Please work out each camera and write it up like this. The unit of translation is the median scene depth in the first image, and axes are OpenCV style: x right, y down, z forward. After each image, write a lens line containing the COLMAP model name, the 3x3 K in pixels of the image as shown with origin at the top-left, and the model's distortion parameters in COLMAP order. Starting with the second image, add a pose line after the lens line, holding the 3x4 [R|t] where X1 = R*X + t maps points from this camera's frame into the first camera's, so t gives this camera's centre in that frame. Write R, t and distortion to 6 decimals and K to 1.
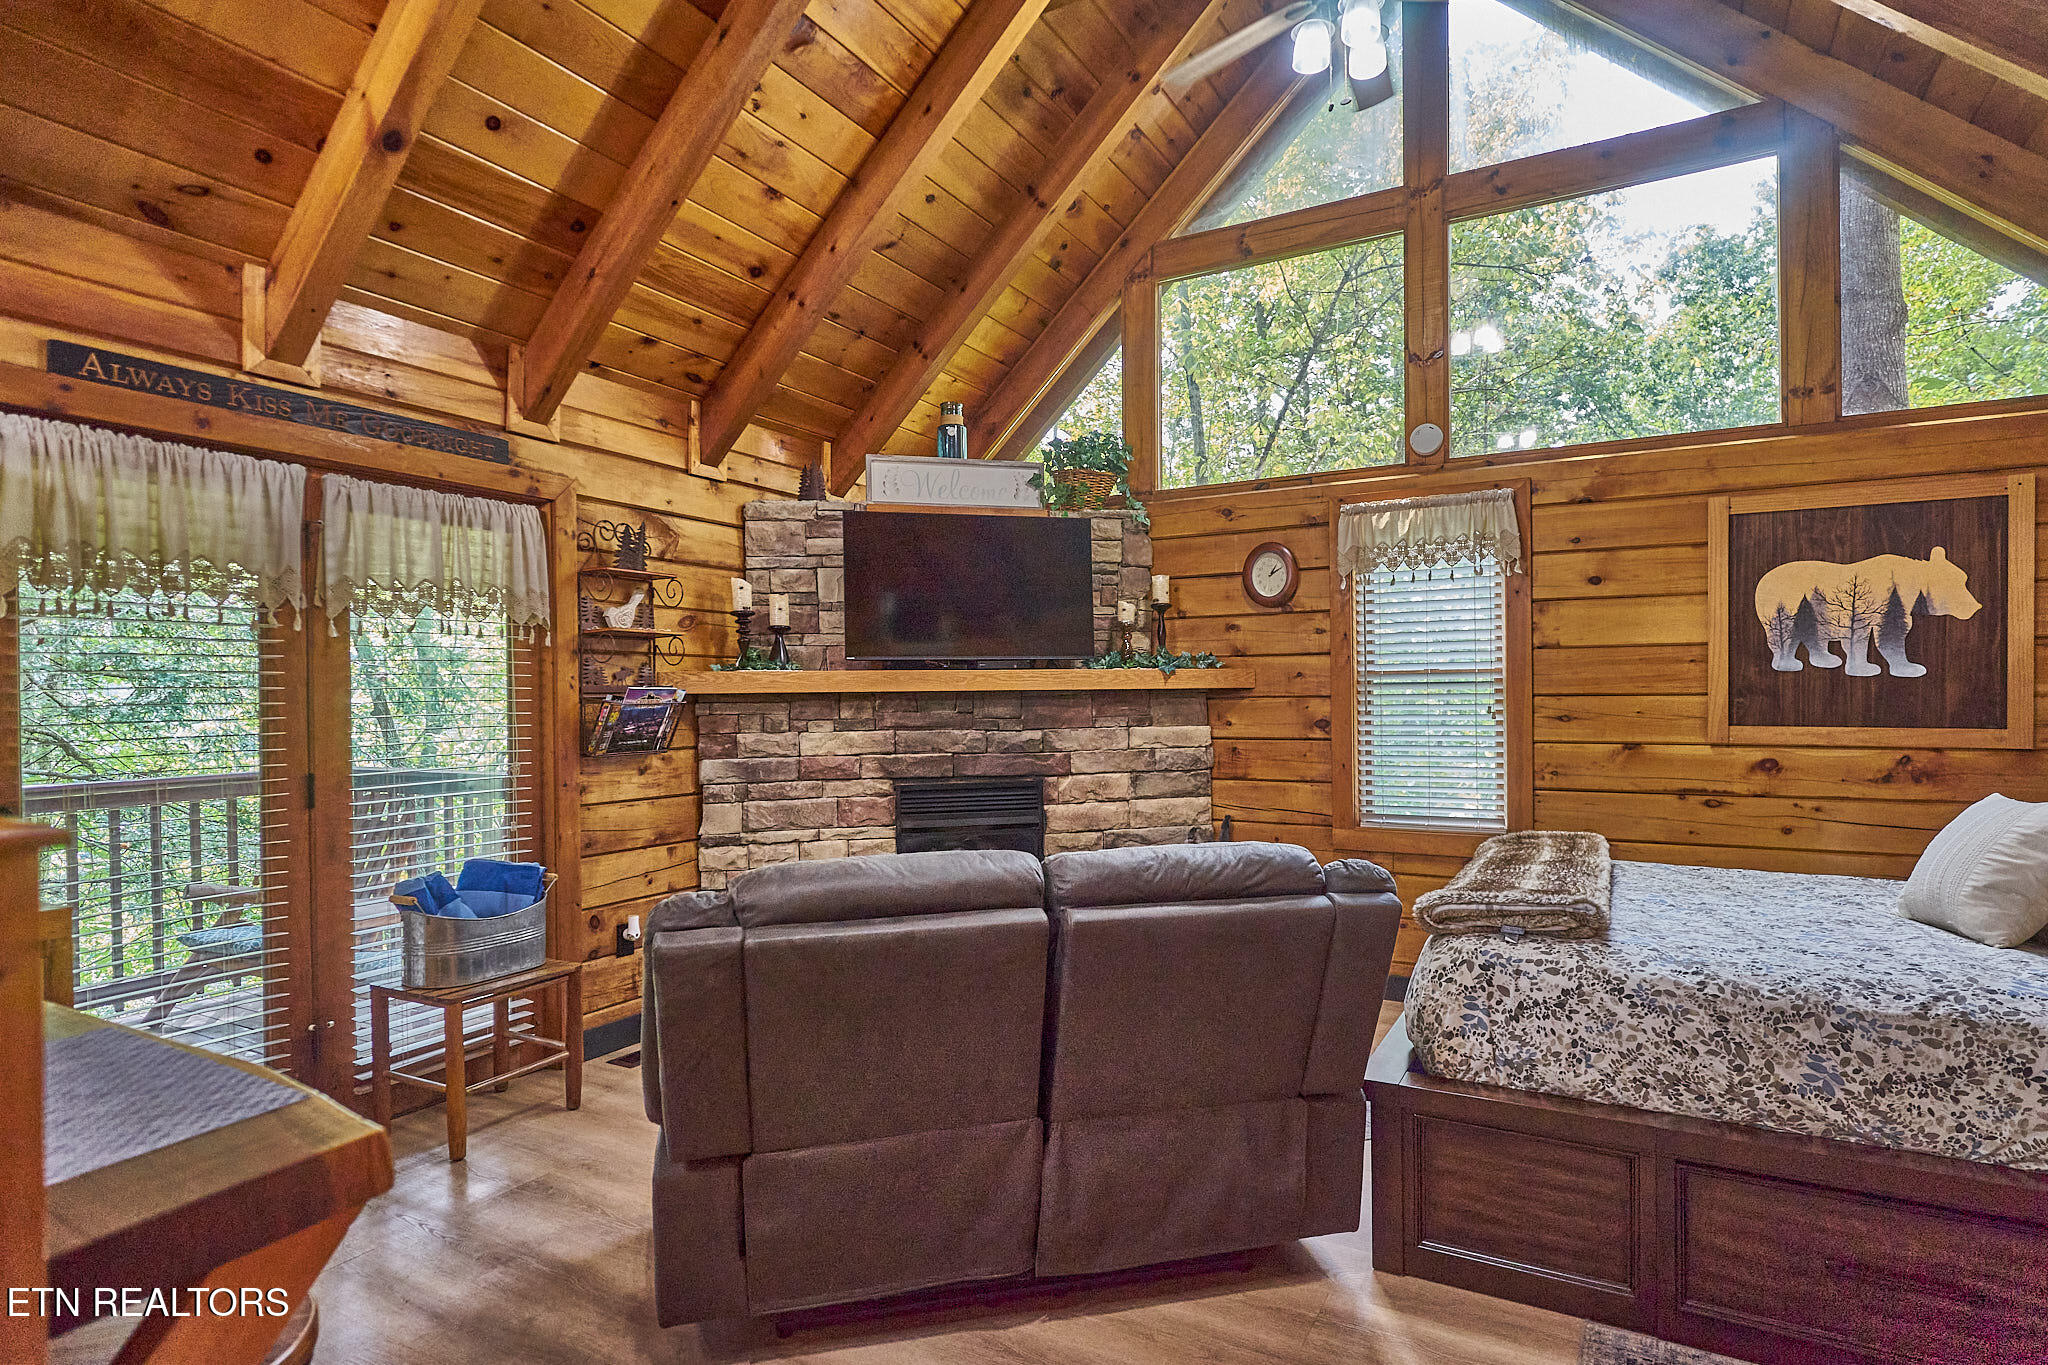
lens RADIAL K [[1068.4, 0, 1029.8], [0, 1068.4, 698.4], [0, 0, 1]] dist [-0.000839, -0.000187]
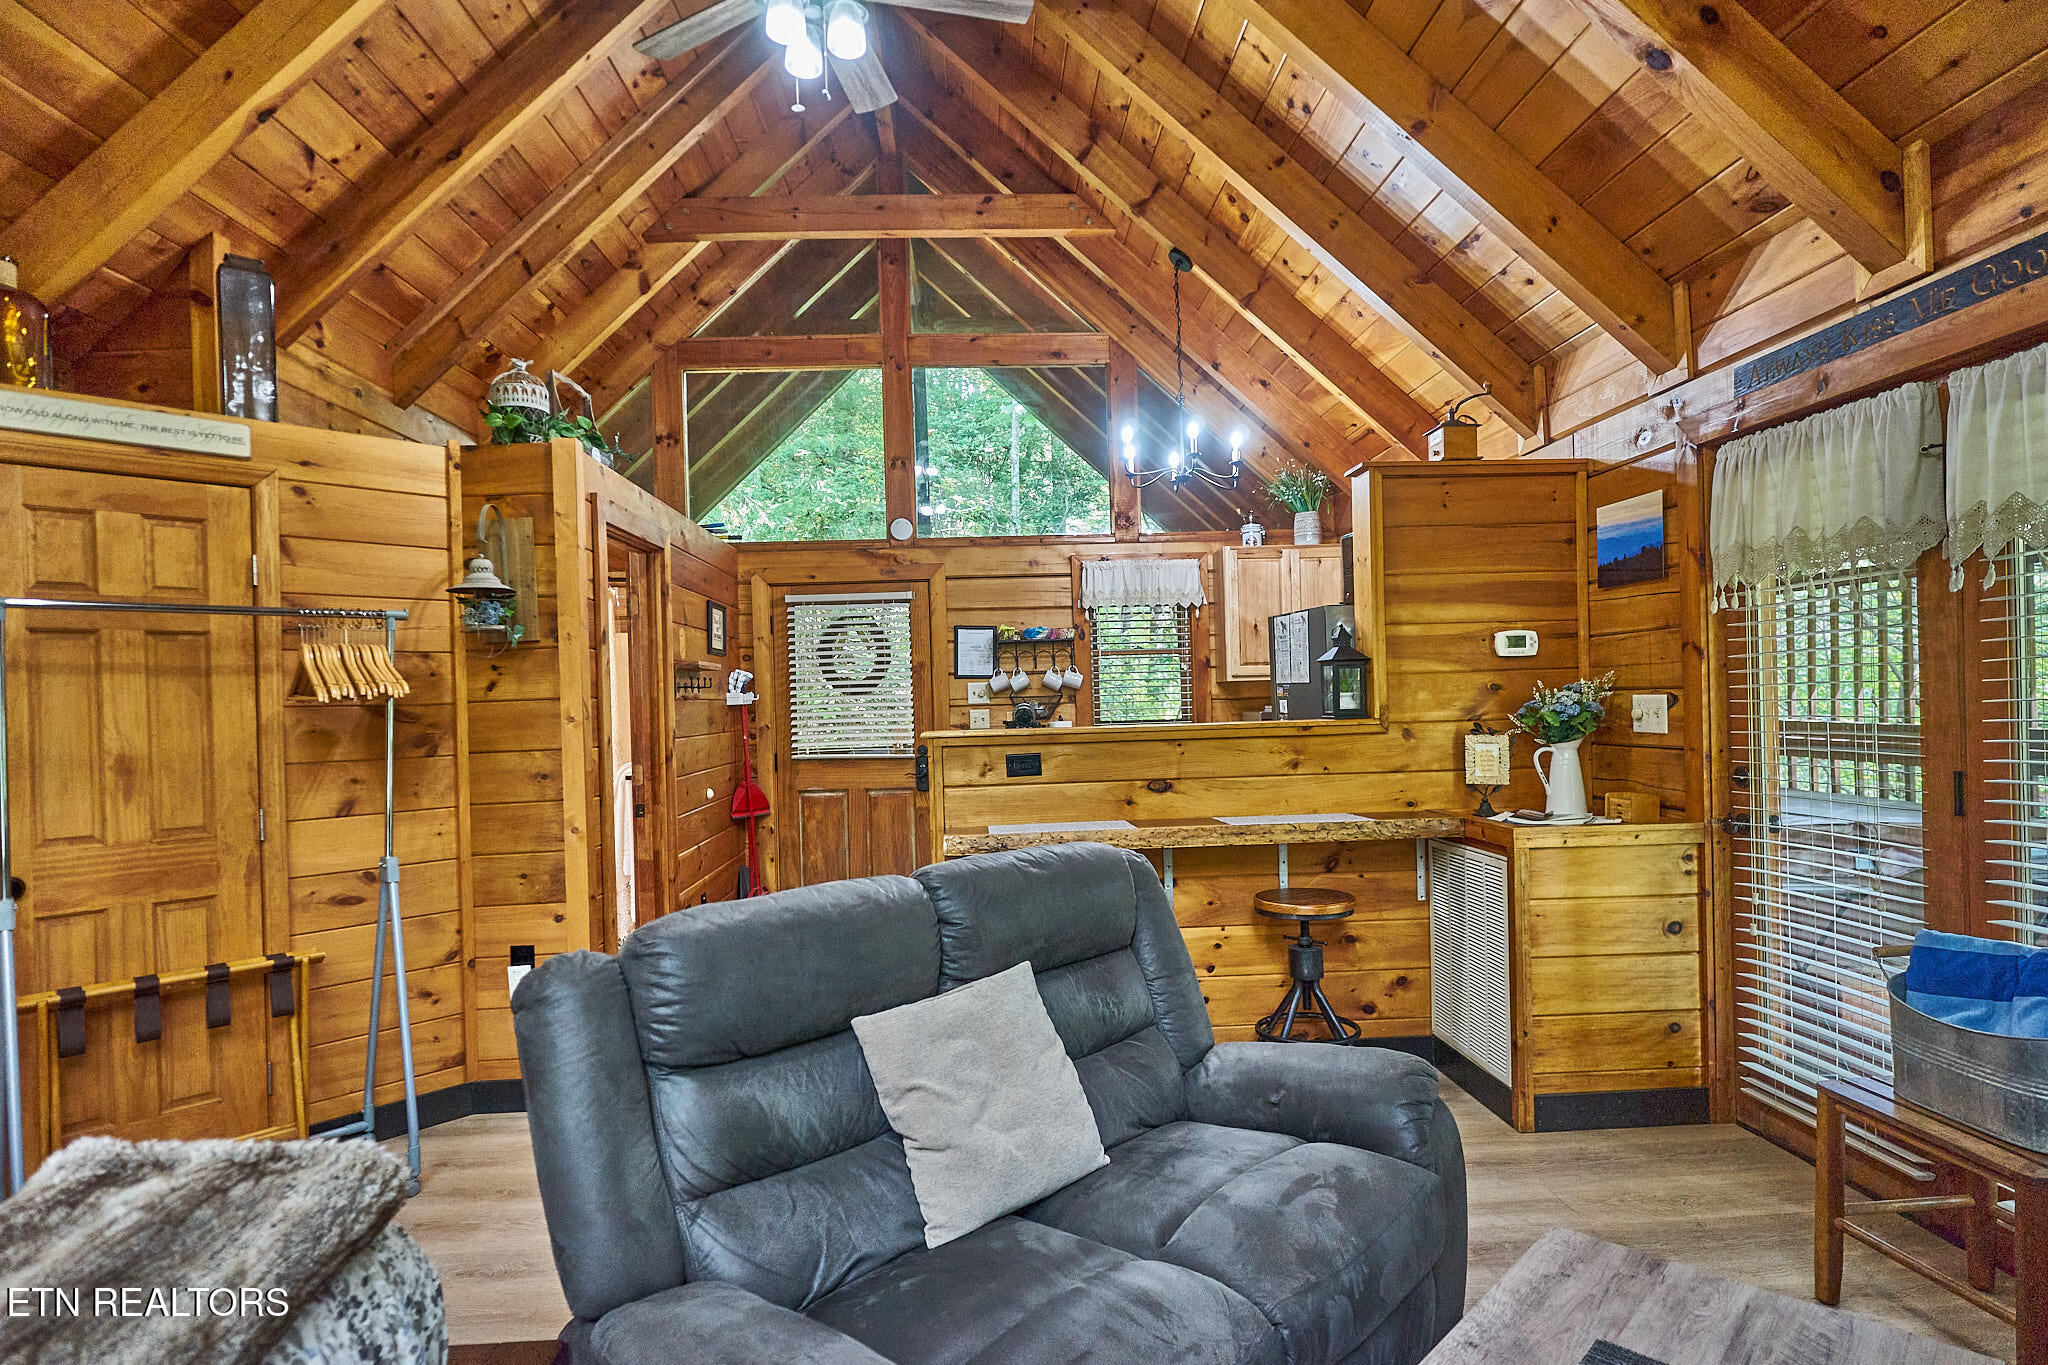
lens RADIAL K [[1069.7, 0, 1025.8], [0, 1069.7, 698.6], [0, 0, 1]] dist [-0.000104, -0.000085]
pose [[-0.846857, 0.037768, -0.530478, 0.226998], [0.039017, 0.999199, 0.008853, -0.011378], [0.530388, -0.013201, -0.847652, 0.971030]]
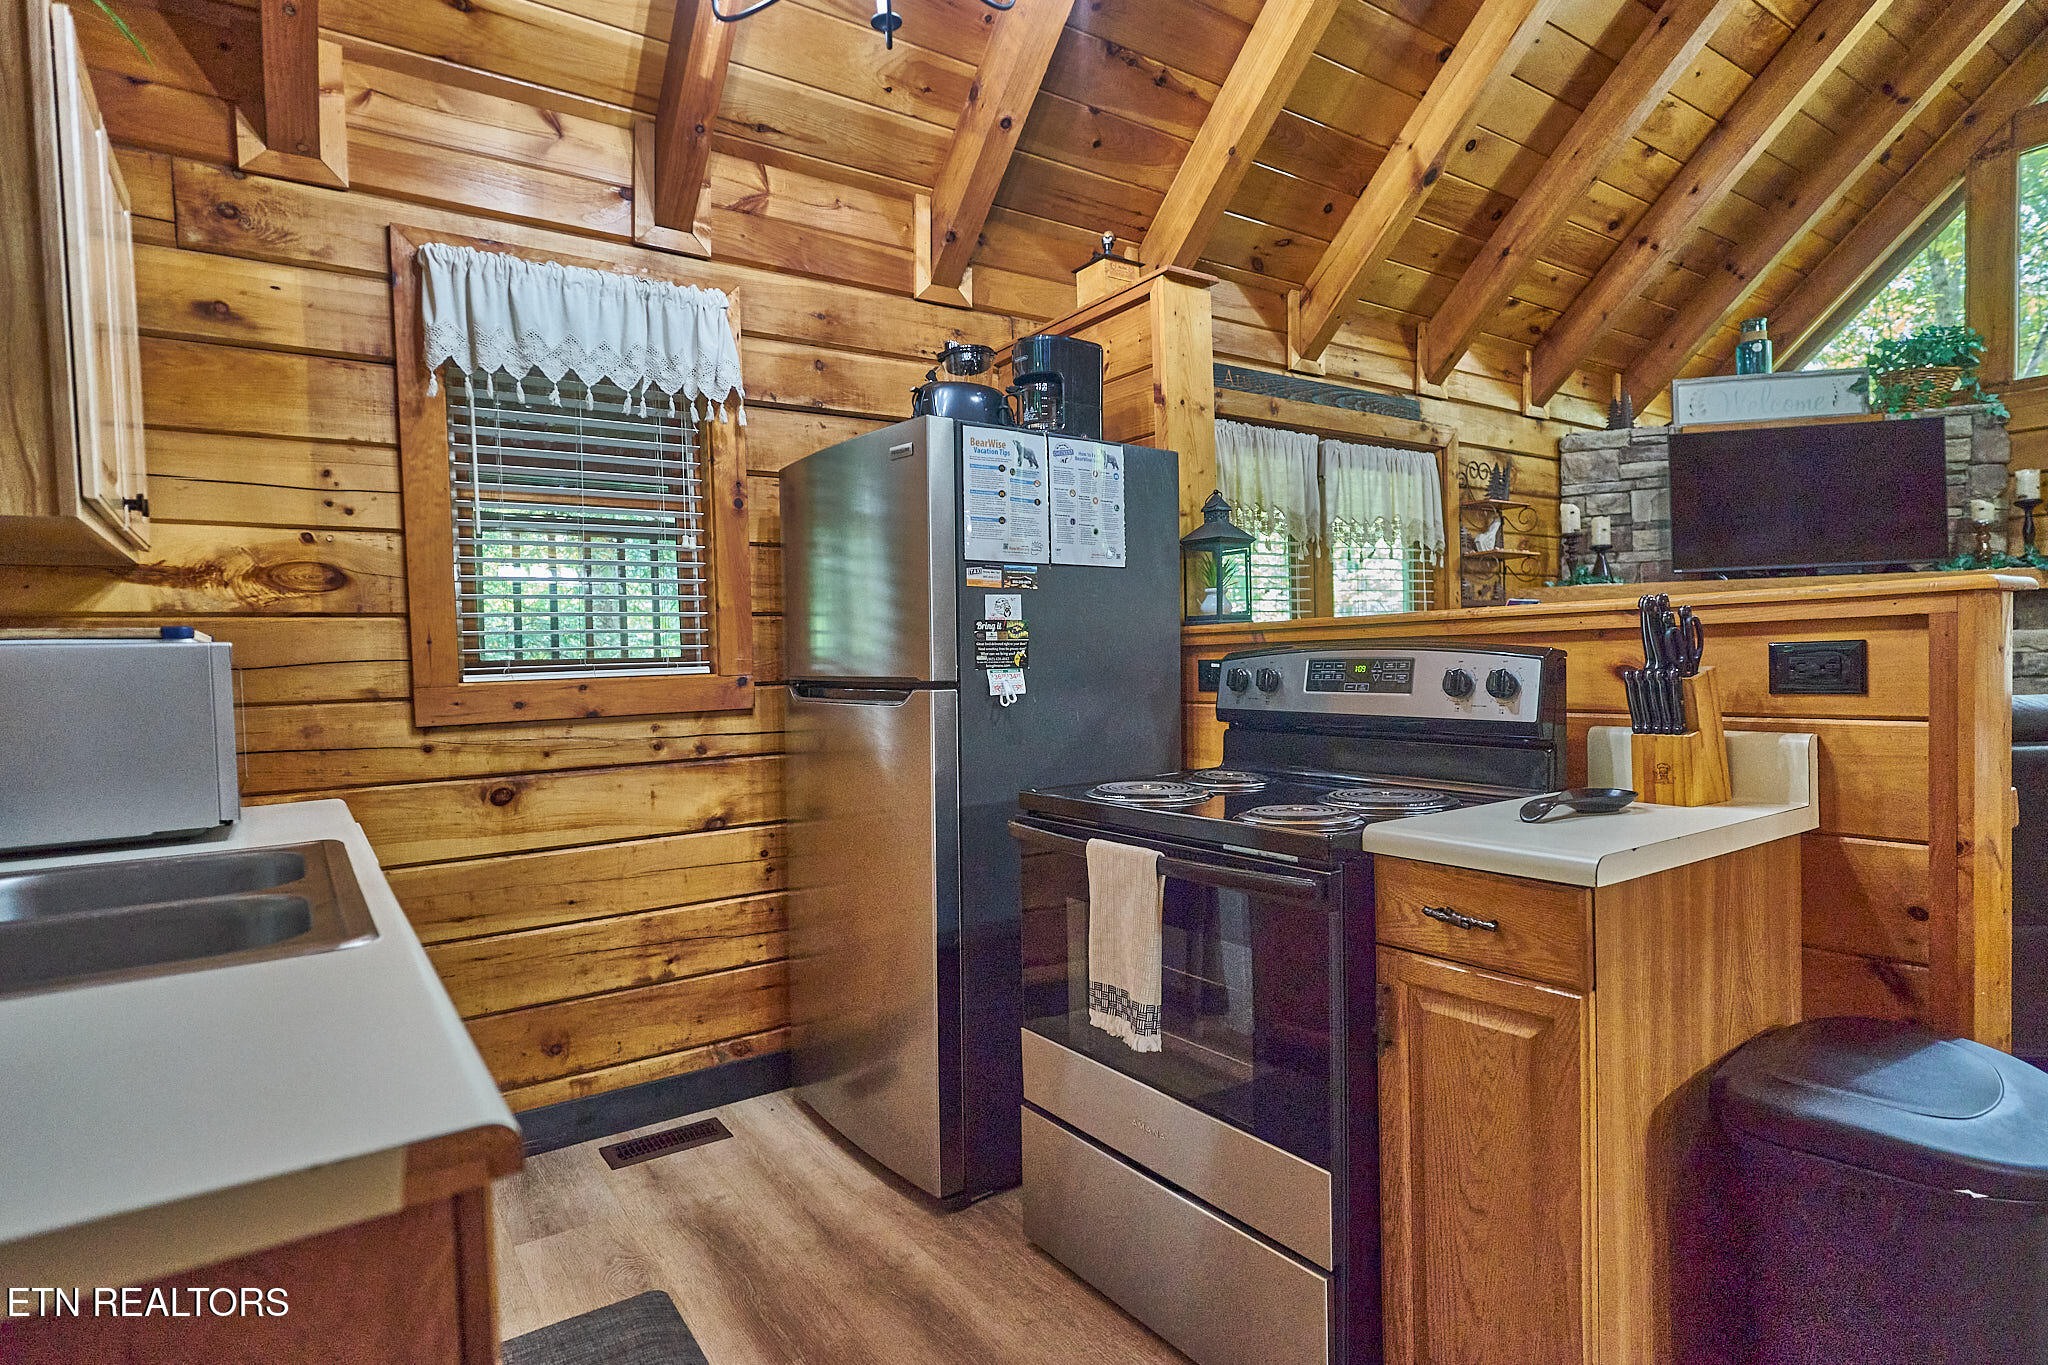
lens RADIAL K [[1069.7, 0, 1025.8], [0, 1069.7, 698.6], [0, 0, 1]] dist [-0.000104, -0.000085]
pose [[0.900479, 0.000218, -0.434899, -0.311798], [0.017831, 0.999140, 0.037422, 0.042134], [0.434533, -0.041452, 0.899701, -0.287063]]
